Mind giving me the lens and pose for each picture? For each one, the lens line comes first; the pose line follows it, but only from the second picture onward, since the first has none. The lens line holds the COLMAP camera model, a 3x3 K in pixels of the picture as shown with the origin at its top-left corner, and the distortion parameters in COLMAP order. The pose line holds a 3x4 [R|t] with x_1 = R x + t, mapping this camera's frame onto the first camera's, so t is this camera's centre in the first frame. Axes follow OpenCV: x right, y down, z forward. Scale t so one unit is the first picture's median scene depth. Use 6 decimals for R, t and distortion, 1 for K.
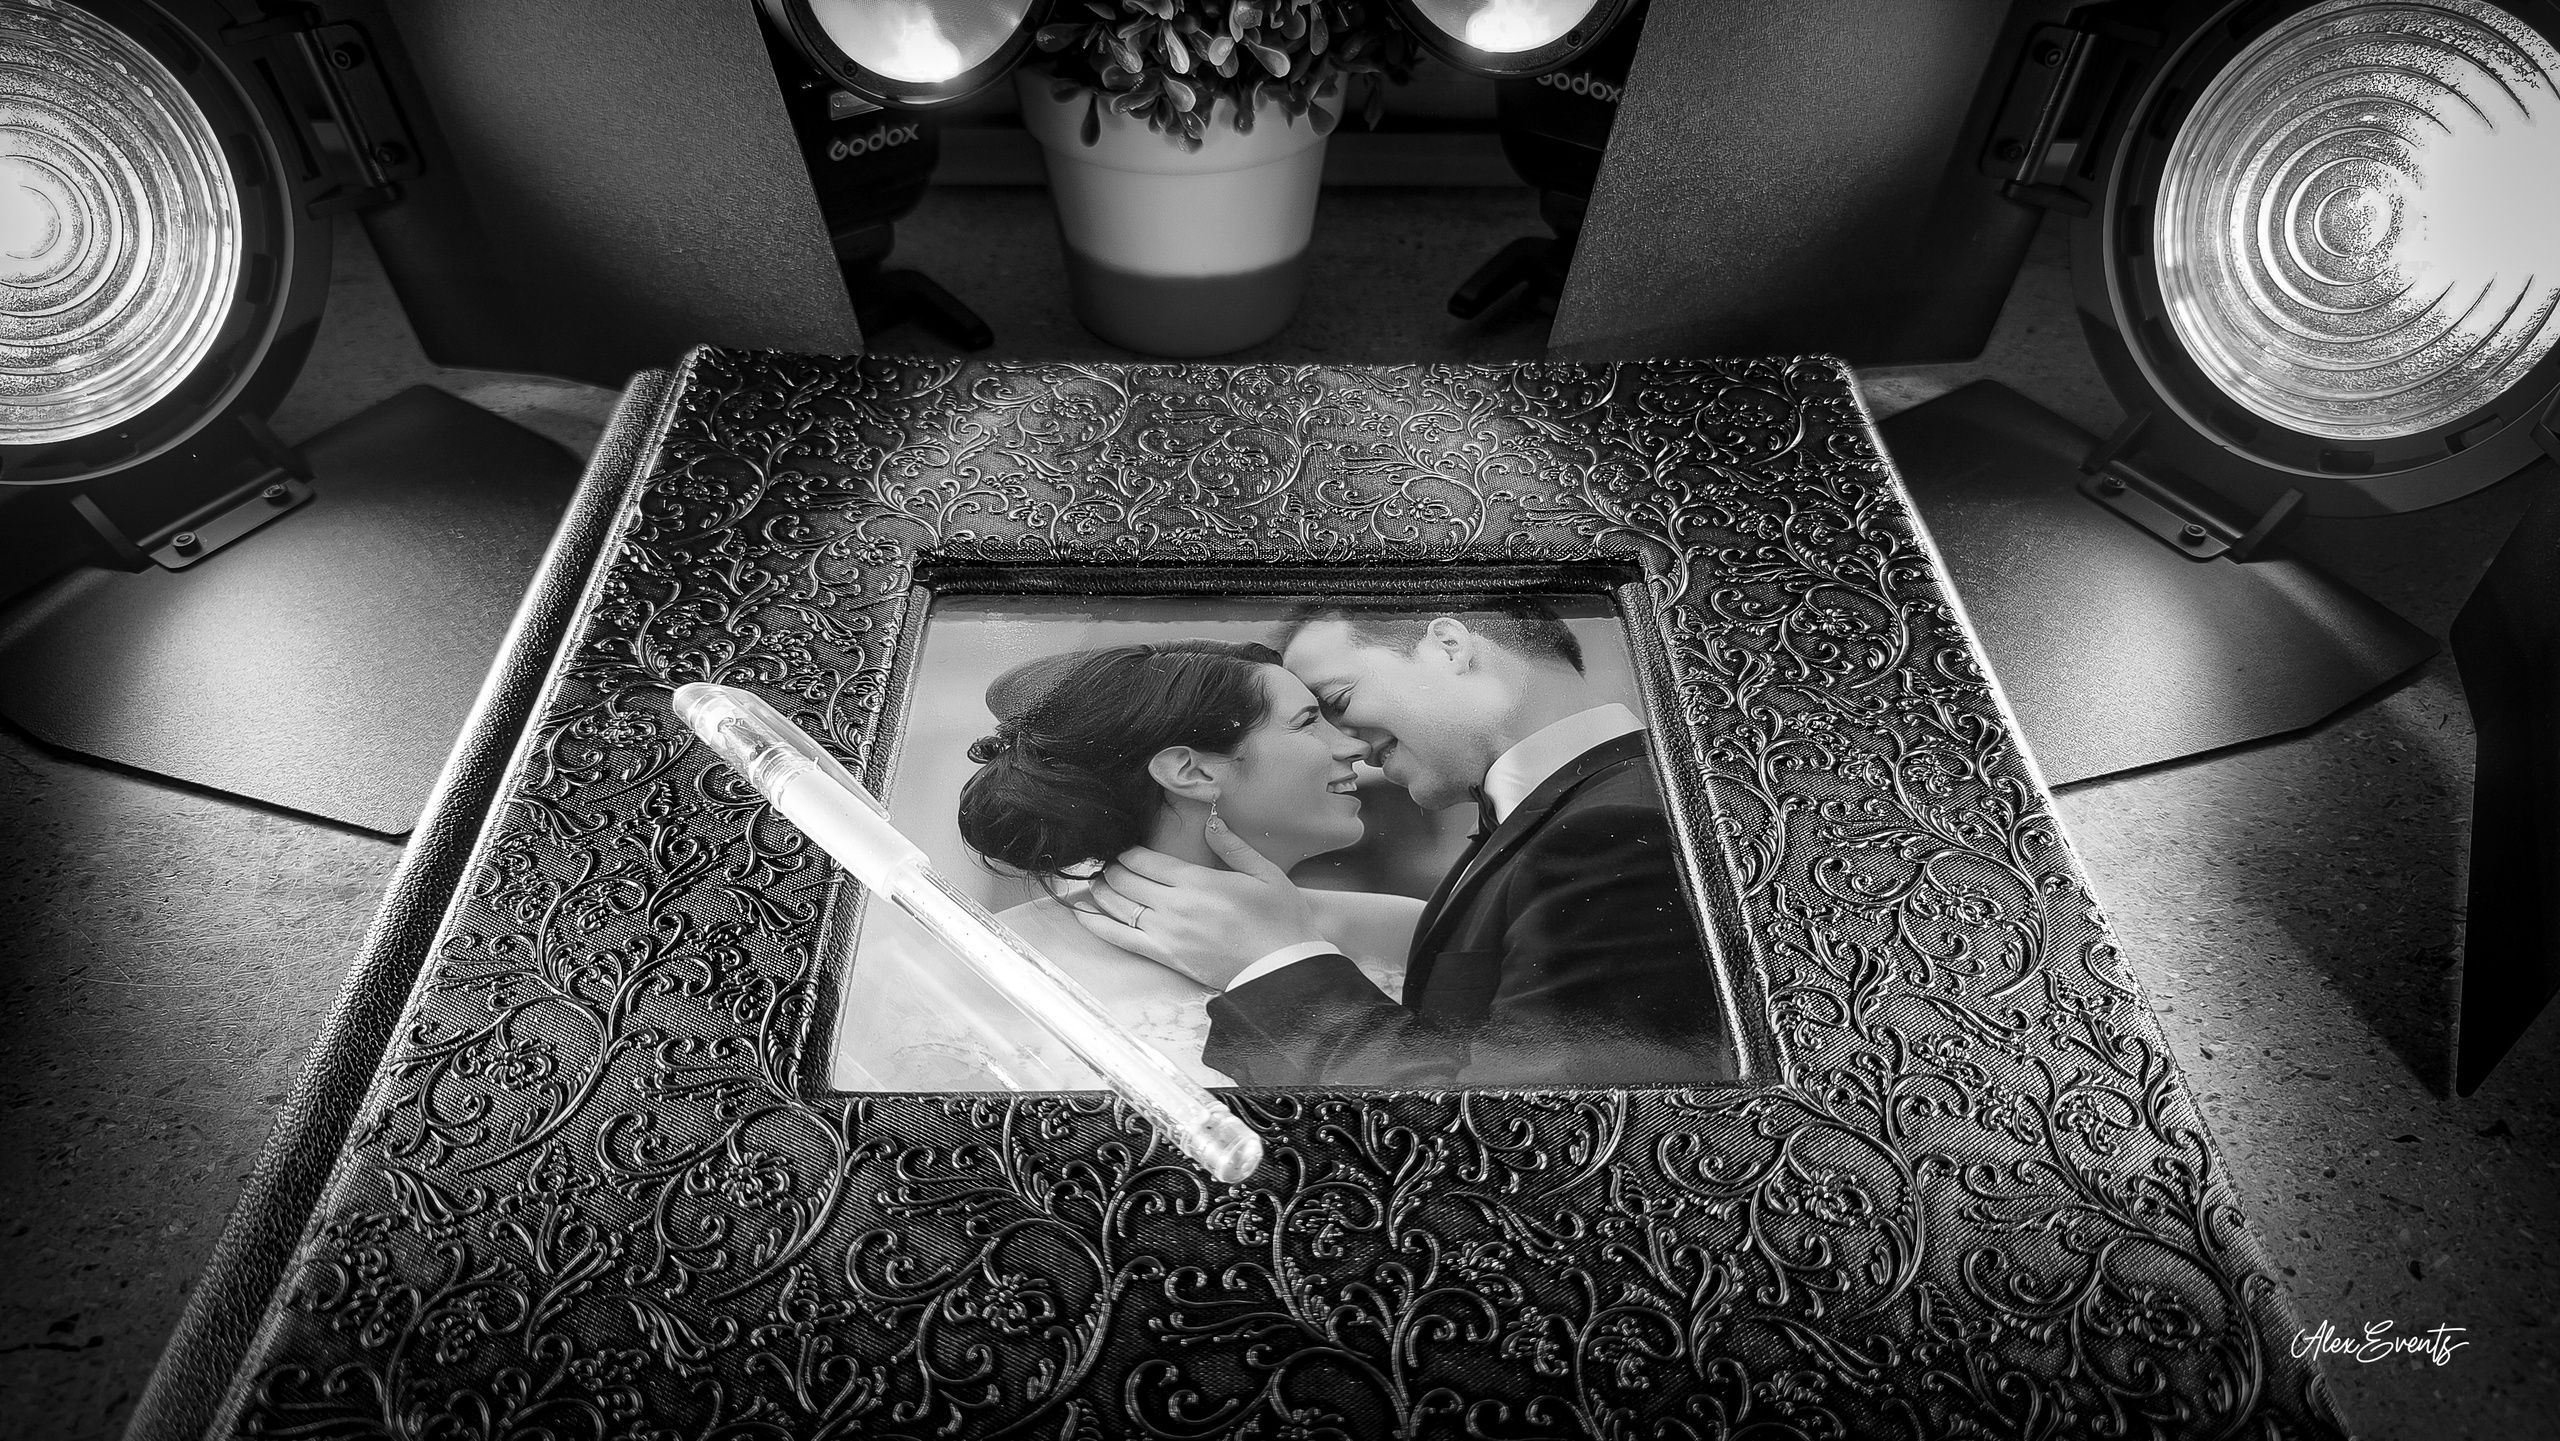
lens RADIAL K [[1808.9, 0, 1280.6], [0, 1808.9, 644.3], [0, 0, 1]] dist [-0.014217, -0.014136]
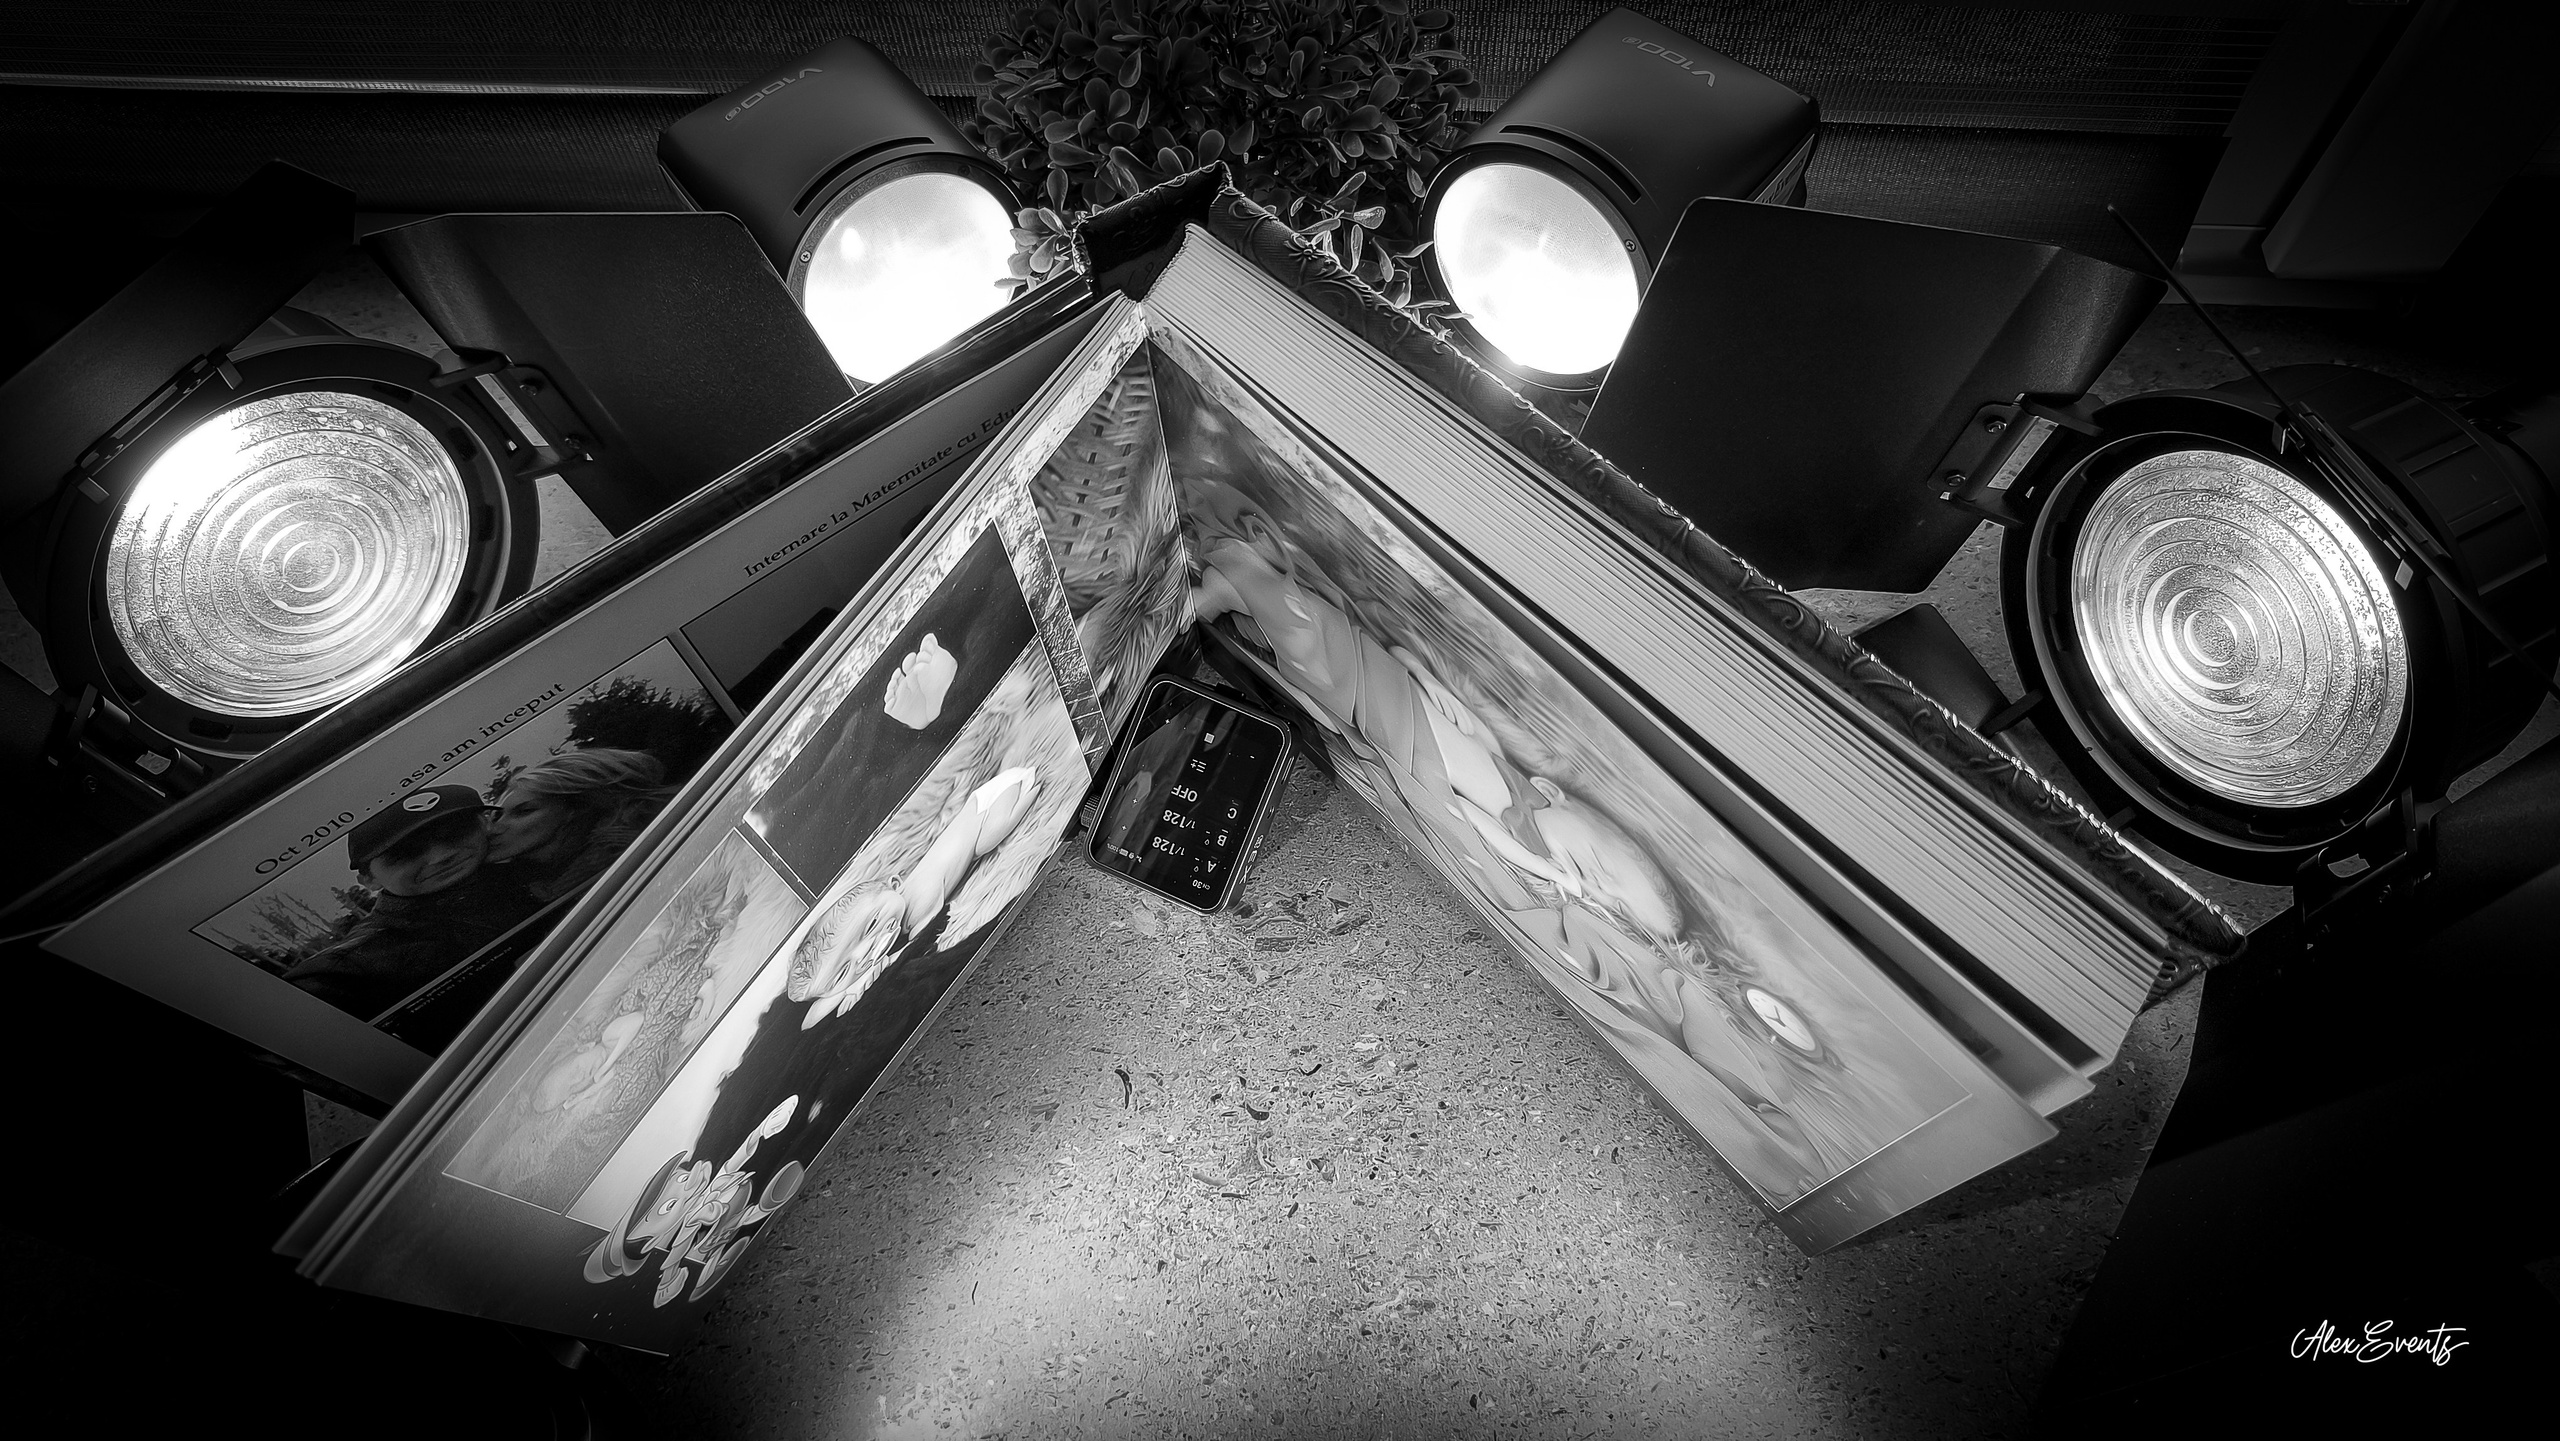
lens RADIAL K [[1808.9, 0, 1281.3], [0, 1808.9, 696.3], [0, 0, 1]] dist [-0.014217, -0.014136]
pose [[0.995644, 0.049280, -0.079151, 0.110195], [-0.013729, 0.917141, 0.398327, -0.832722], [0.092223, -0.395505, 0.913822, -0.182221]]
